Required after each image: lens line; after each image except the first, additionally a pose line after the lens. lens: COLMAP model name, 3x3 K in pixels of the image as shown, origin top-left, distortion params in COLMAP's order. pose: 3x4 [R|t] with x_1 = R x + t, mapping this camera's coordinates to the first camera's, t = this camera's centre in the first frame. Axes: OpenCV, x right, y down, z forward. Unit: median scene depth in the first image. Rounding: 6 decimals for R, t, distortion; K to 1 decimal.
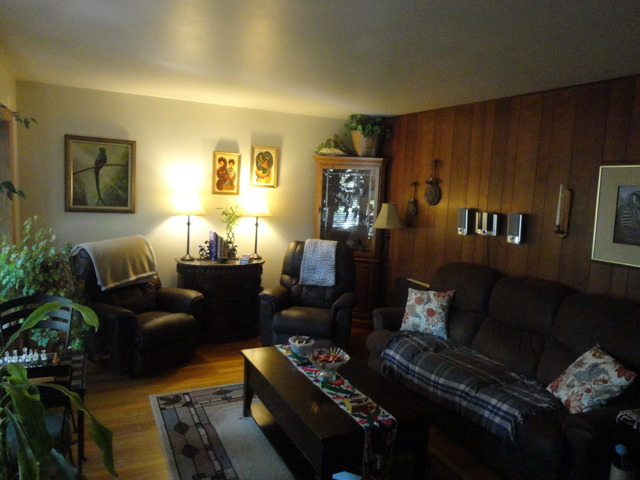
lens RADIAL K [[469.7, 0, 321.5], [0, 469.7, 238.1], [0, 0, 1]] dist [-0.022938, 0.001376]
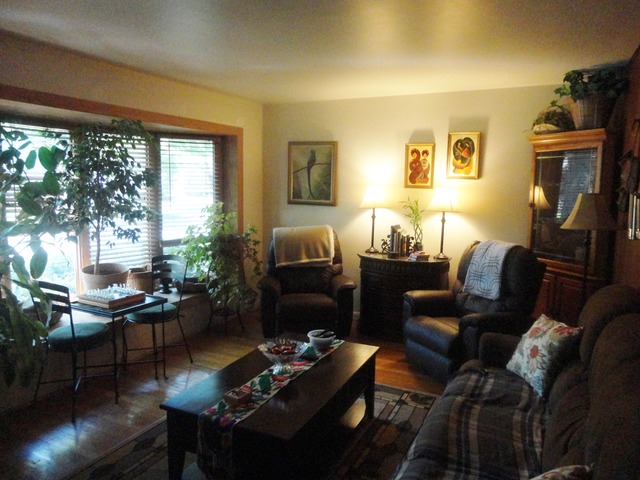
lens RADIAL K [[469.7, 0, 321.8], [0, 469.7, 240.8], [0, 0, 1]] dist [-0.022938, 0.001376]
pose [[0.596644, 0.057849, -0.800419, 0.460931], [-0.075254, 0.997037, 0.015964, 0.013192], [0.798970, 0.050710, 0.599229, 0.296050]]
